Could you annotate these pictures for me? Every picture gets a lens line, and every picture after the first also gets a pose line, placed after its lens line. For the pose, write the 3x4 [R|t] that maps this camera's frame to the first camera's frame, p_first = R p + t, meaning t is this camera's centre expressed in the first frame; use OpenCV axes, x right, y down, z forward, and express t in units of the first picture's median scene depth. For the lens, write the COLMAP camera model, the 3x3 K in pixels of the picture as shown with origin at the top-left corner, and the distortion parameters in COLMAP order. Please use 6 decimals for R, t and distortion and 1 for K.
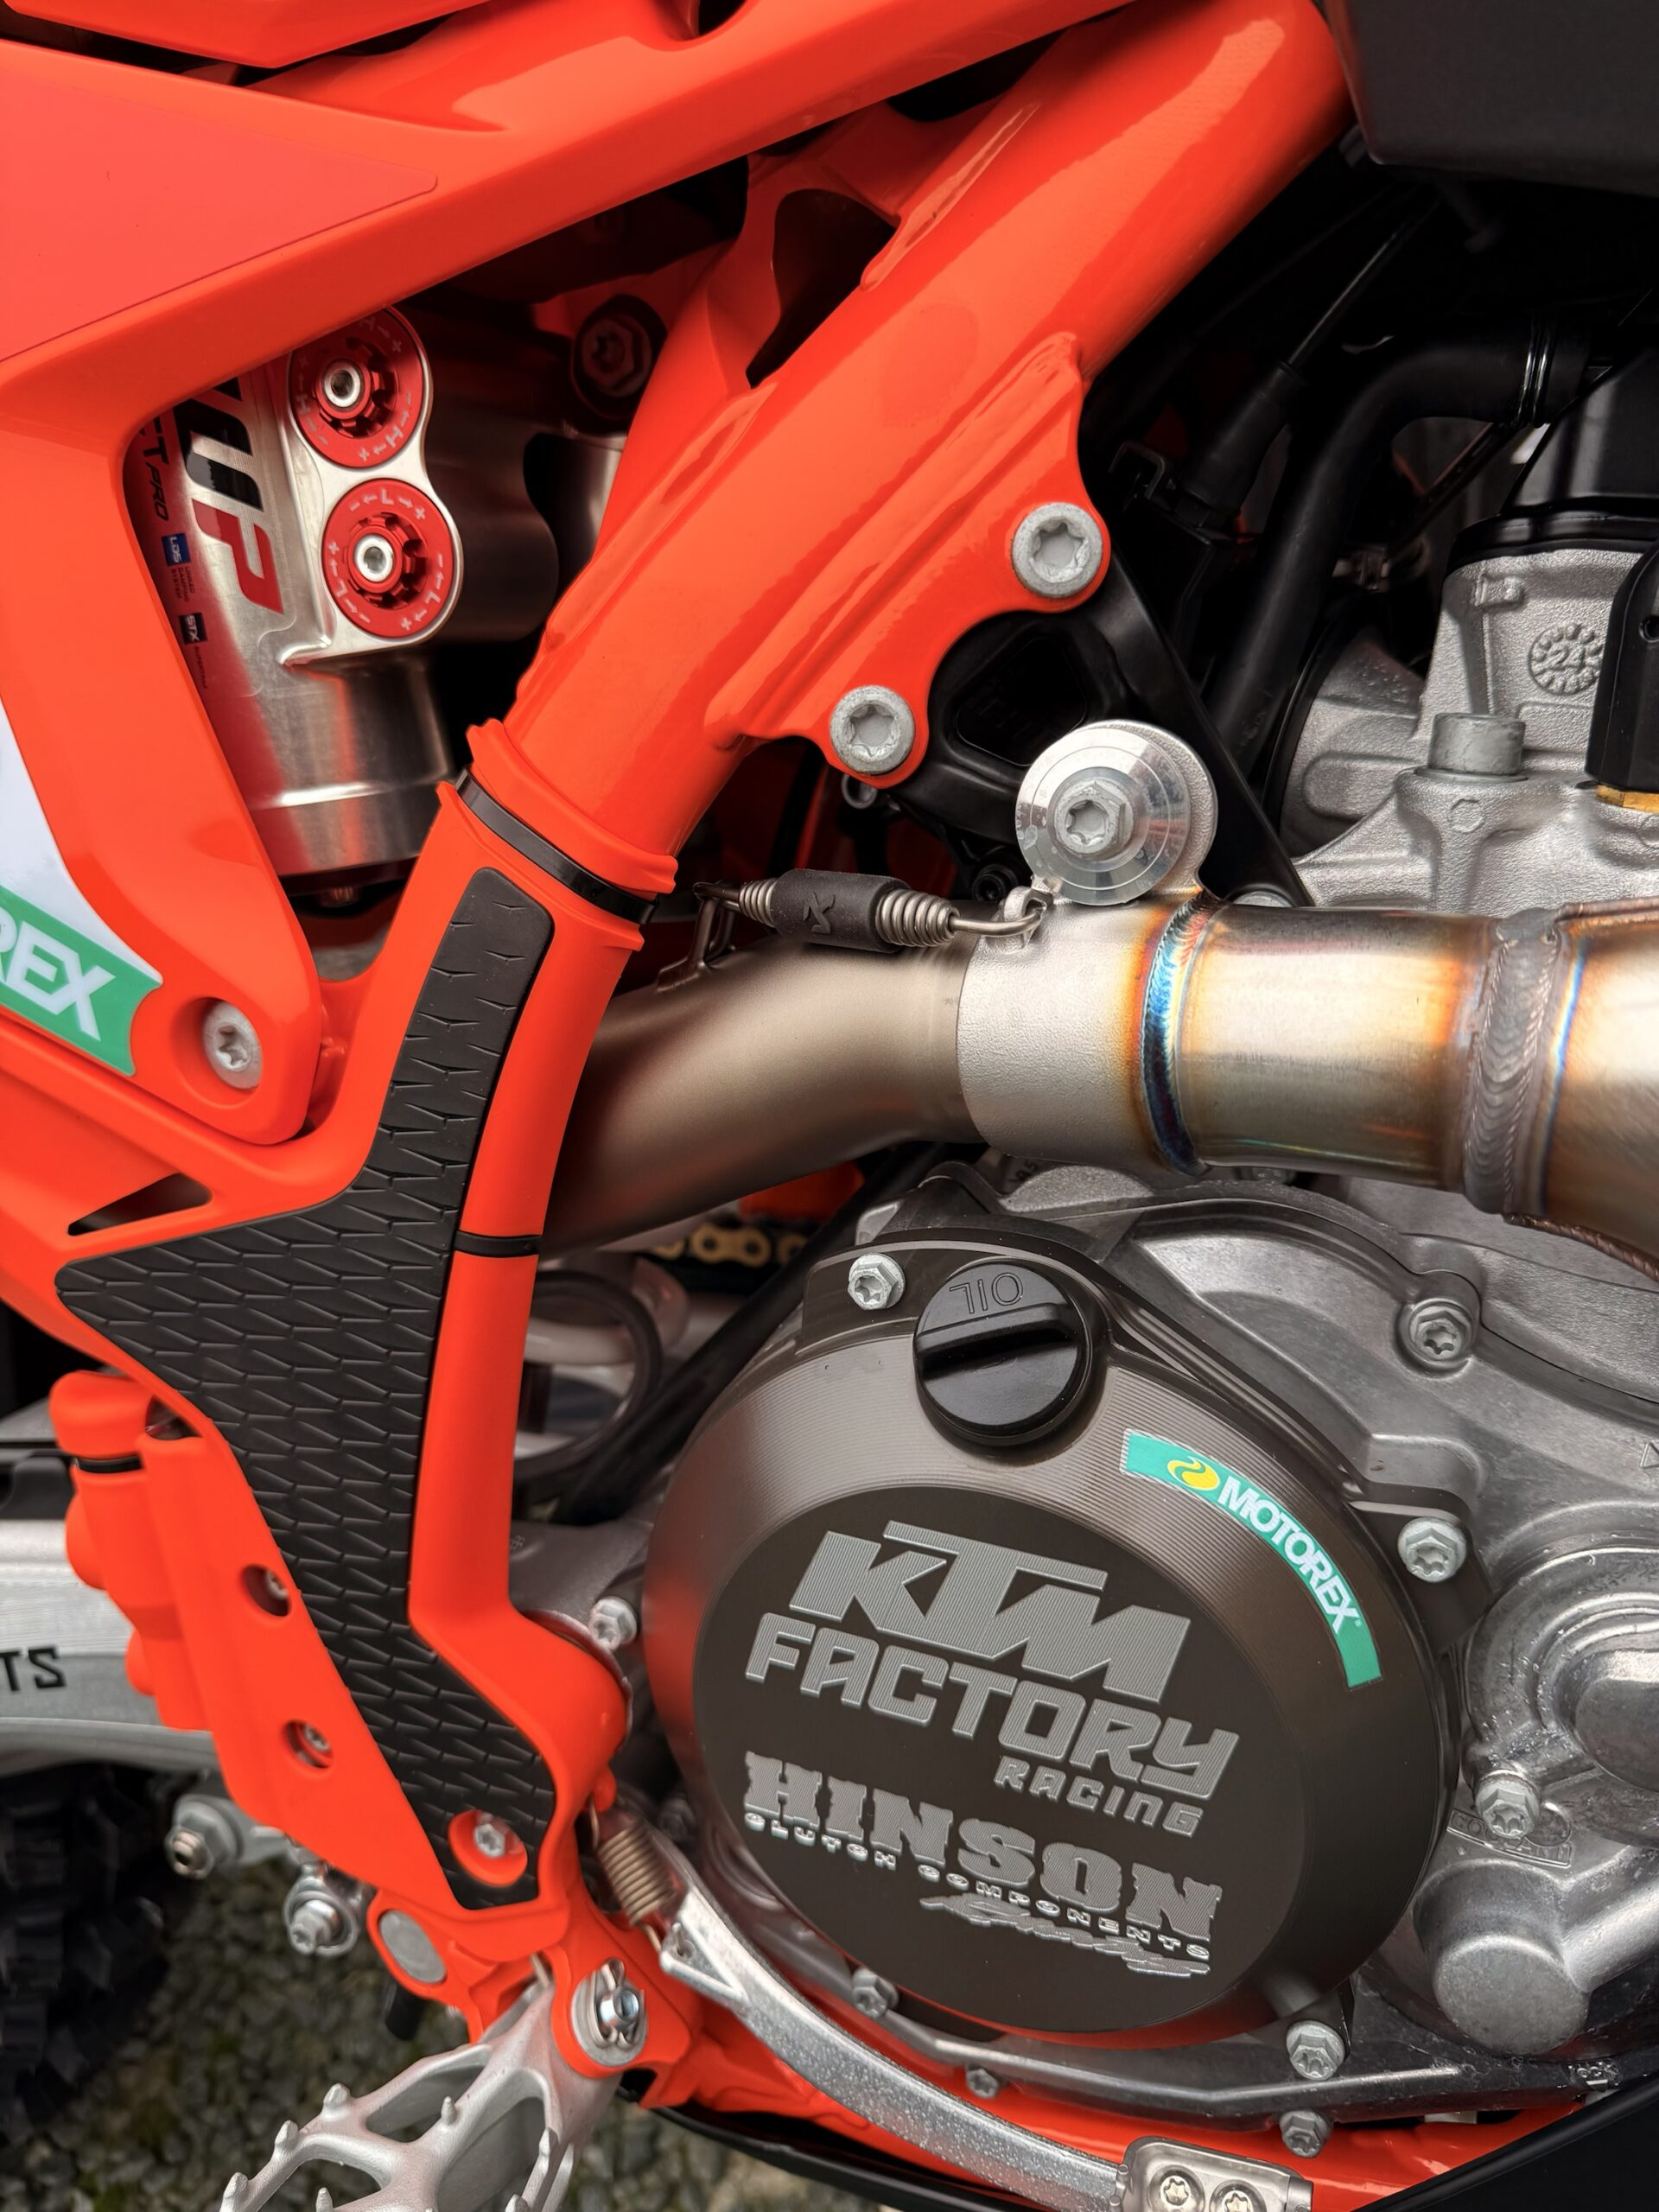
lens RADIAL K [[1652.2, 0, 822.5], [0, 1652.2, 1077.4], [0, 0, 1]] dist [-0.003724, -0.004244]
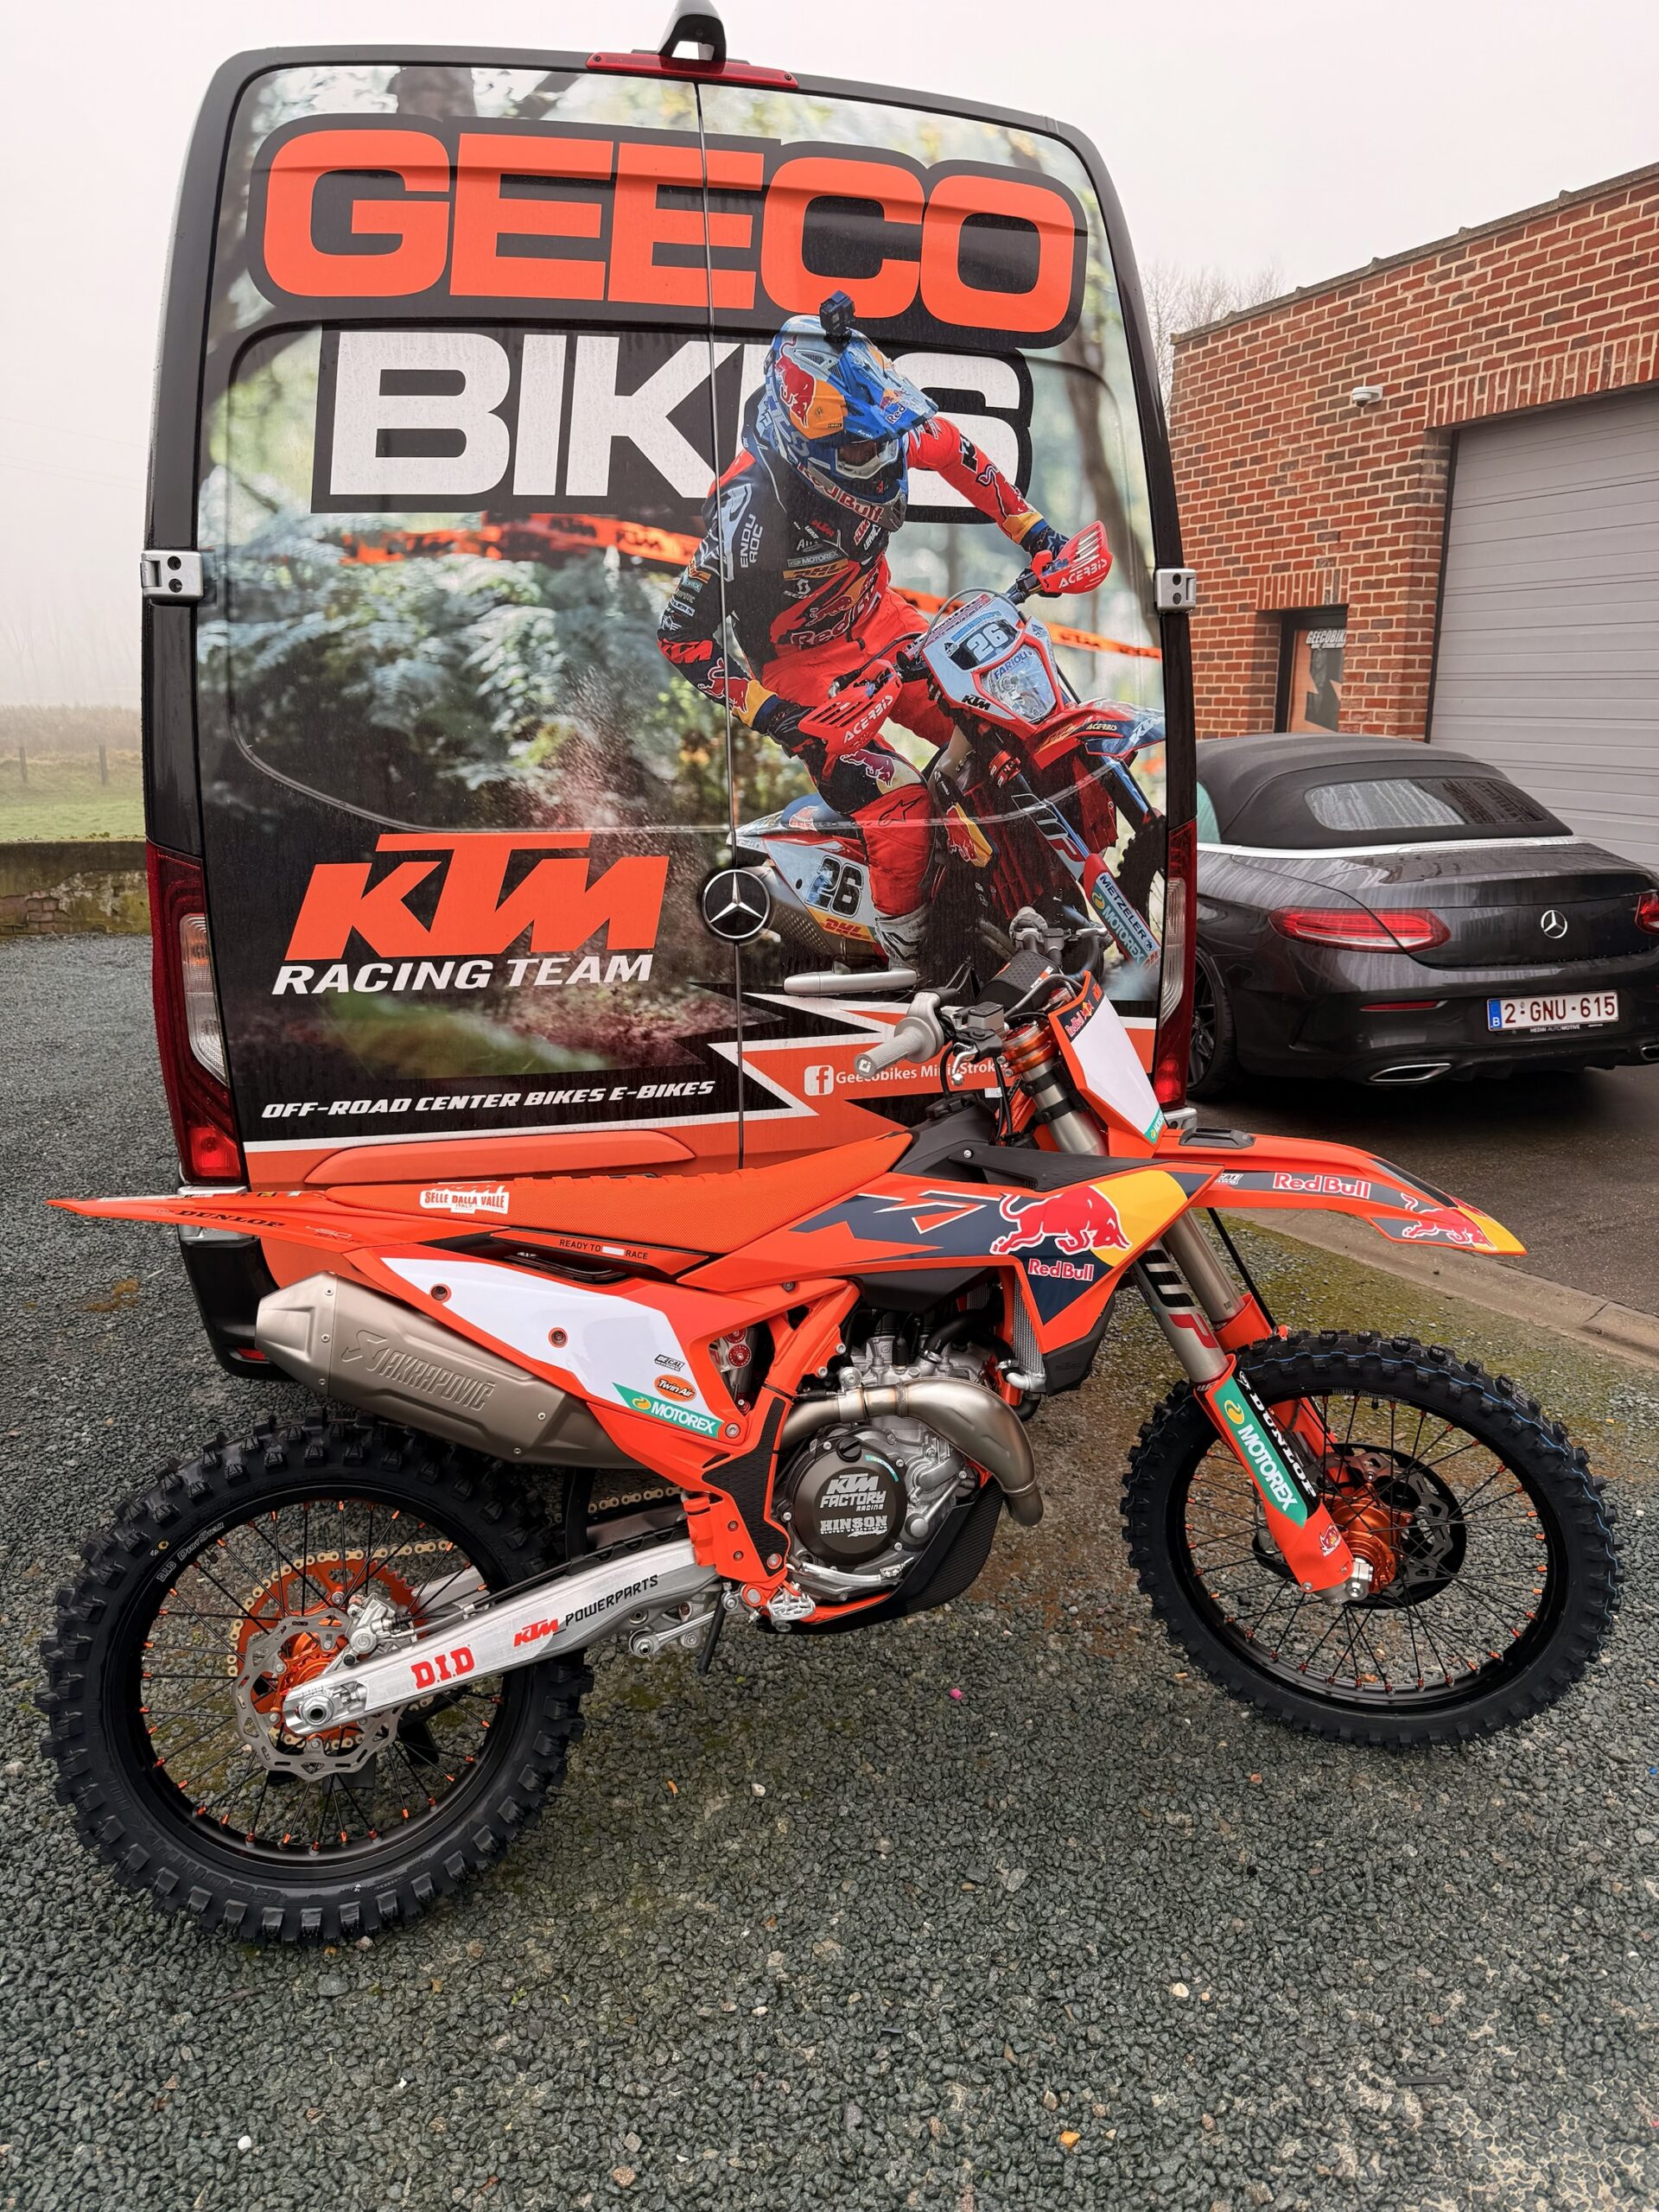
lens RADIAL K [[1545.4, 0, 823.7], [0, 1545.4, 1102.6], [0, 0, 1]] dist [0.149944, -0.001420]
pose [[0.829365, -0.062293, 0.555223, -3.771182], [0.216356, 0.952037, -0.216368, 0.168910], [-0.515115, 0.299574, 0.803064, -5.059640]]
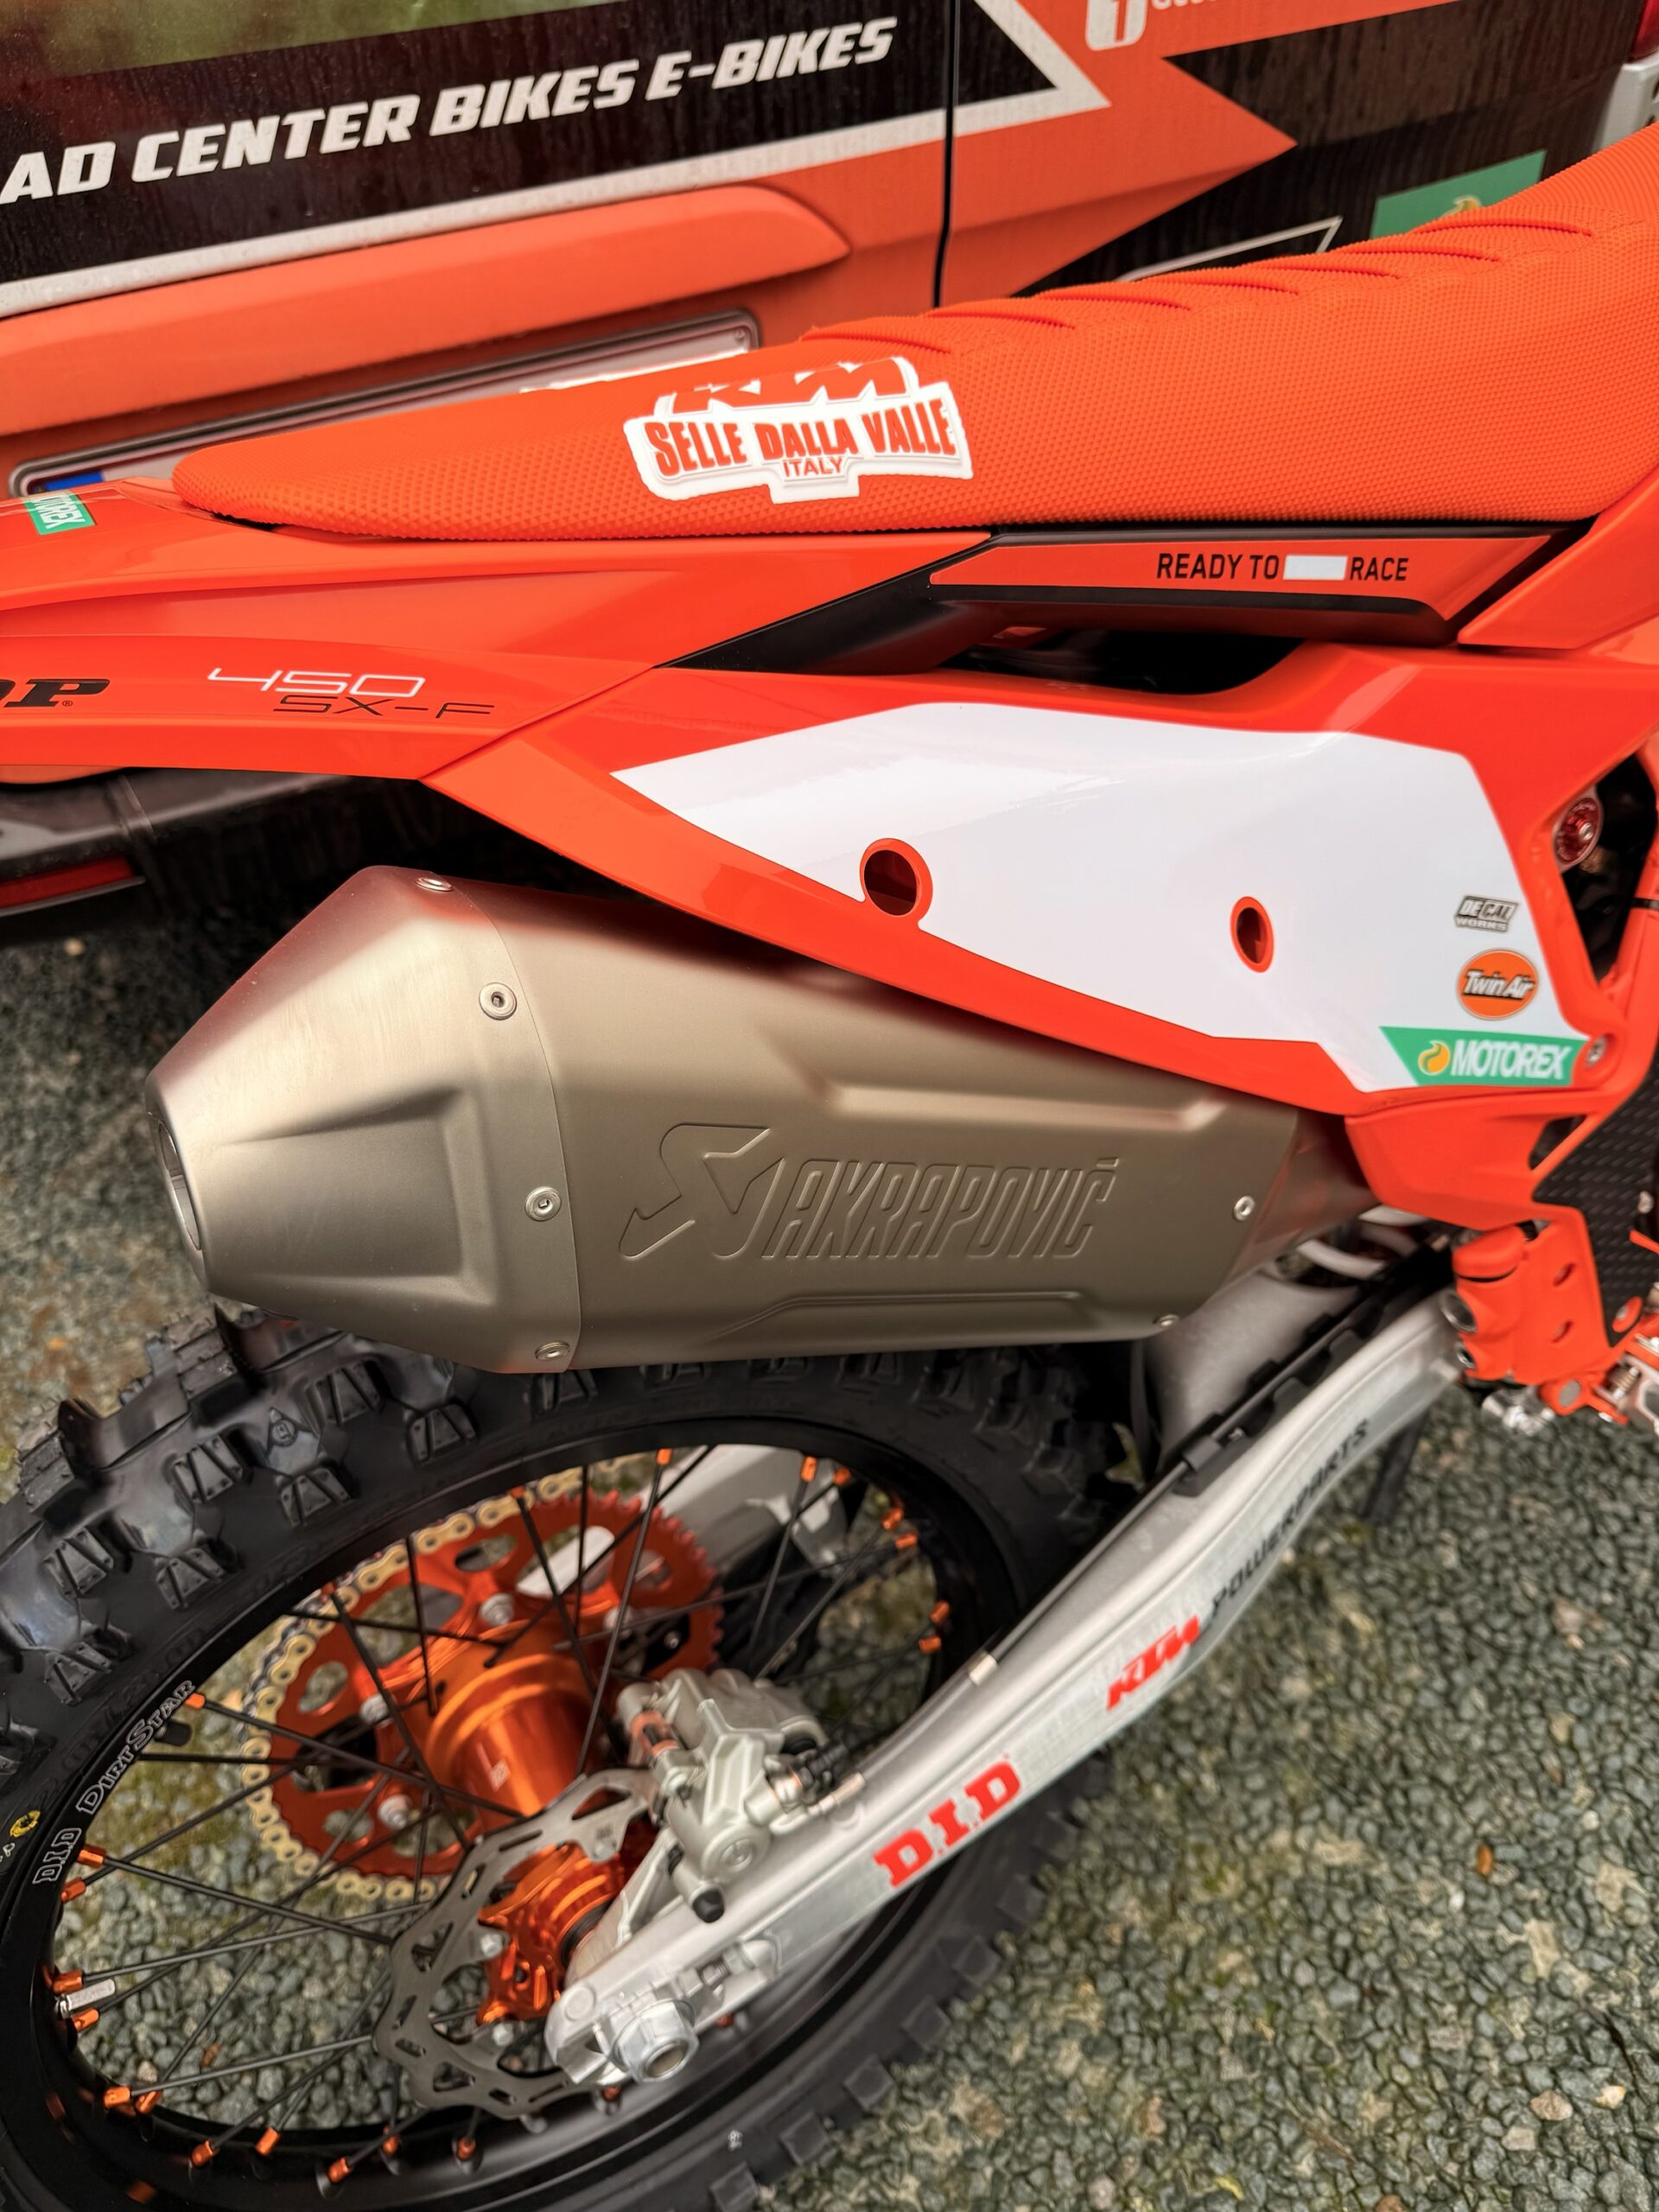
lens RADIAL K [[1606.7, 0, 811.4], [0, 1606.7, 1081.7], [0, 0, 1]] dist [-0.026064, 0.000016]
pose [[0.644130, -0.477015, 0.597958, -2.605310], [0.358860, 0.878813, 0.314494, -1.160842], [-0.675512, 0.012008, 0.737251, 0.098852]]
